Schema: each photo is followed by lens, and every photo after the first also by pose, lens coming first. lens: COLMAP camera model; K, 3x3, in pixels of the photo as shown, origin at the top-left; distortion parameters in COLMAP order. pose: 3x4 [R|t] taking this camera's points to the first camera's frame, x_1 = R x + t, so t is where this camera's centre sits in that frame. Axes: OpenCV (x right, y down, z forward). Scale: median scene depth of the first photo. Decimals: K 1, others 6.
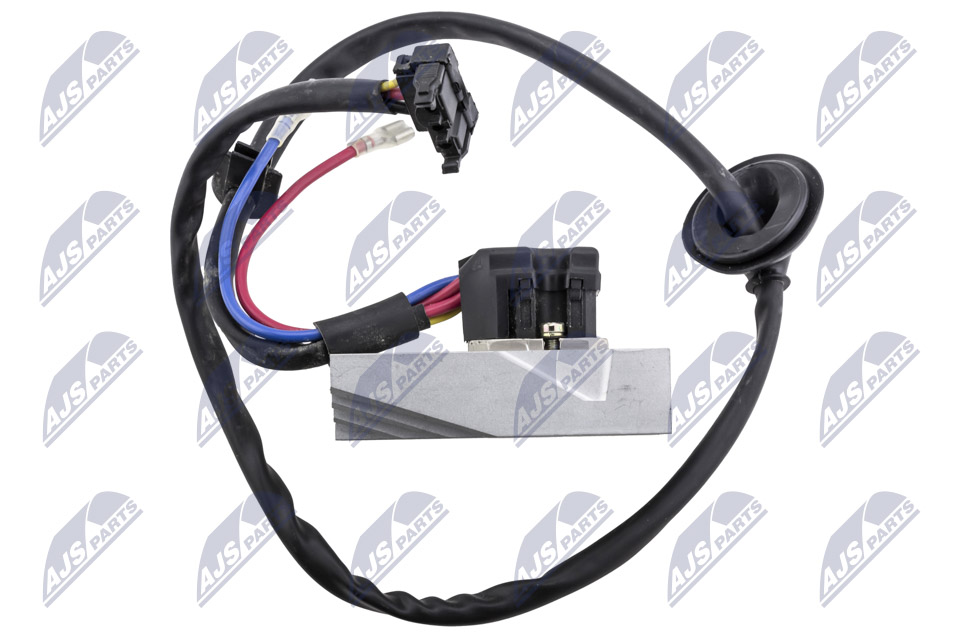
lens RADIAL K [[2566.0, 0, 480.0], [0, 2566.0, 320.0], [0, 0, 1]] dist [-0.002328, 0.060855]
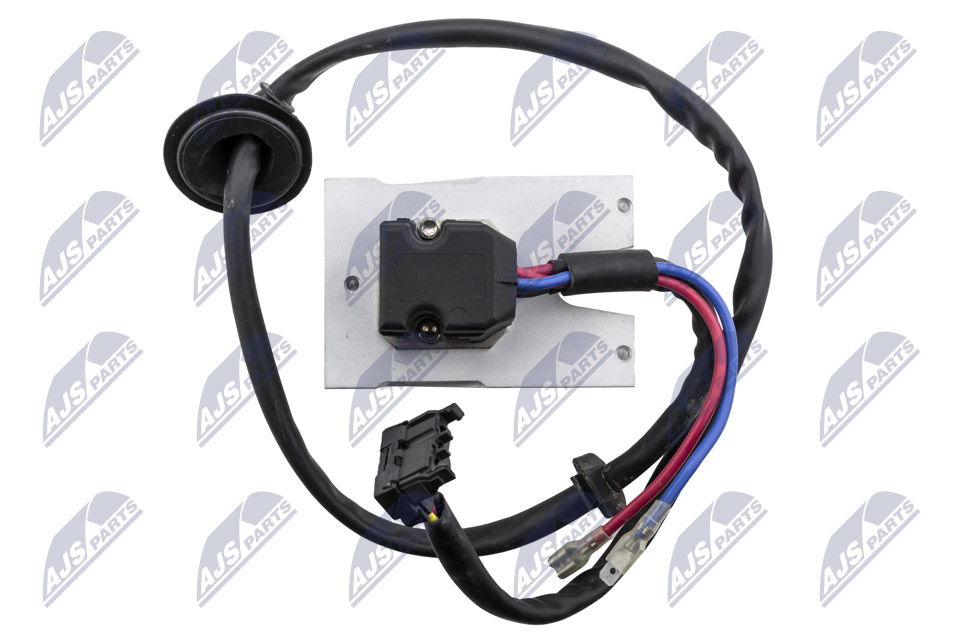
lens RADIAL K [[2085.0, 0, 480.0], [0, 2085.0, 320.0], [0, 0, 1]] dist [0.003811, -0.005612]
pose [[1.000000, 0.000004, 0.000889, -0.000722], [-0.000003, 0.999998, -0.001801, 0.001464], [-0.000889, 0.001801, 0.999998, 0.187327]]
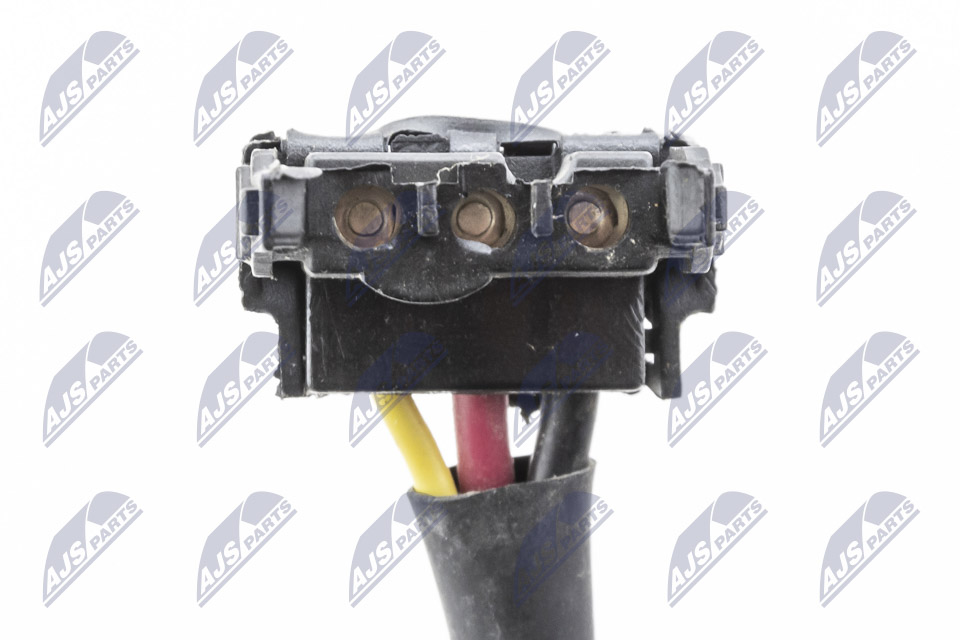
lens RADIAL K [[4063.2, 0, 480.0], [0, 4063.2, 320.0], [0, 0, 1]] dist [-0.005620, -0.372635]
pose [[0.999994, 0.000000, -0.003488, 0.005522], [0.000009, 0.999996, 0.002808, -0.004445], [0.003488, -0.002808, 0.999990, -0.583286]]
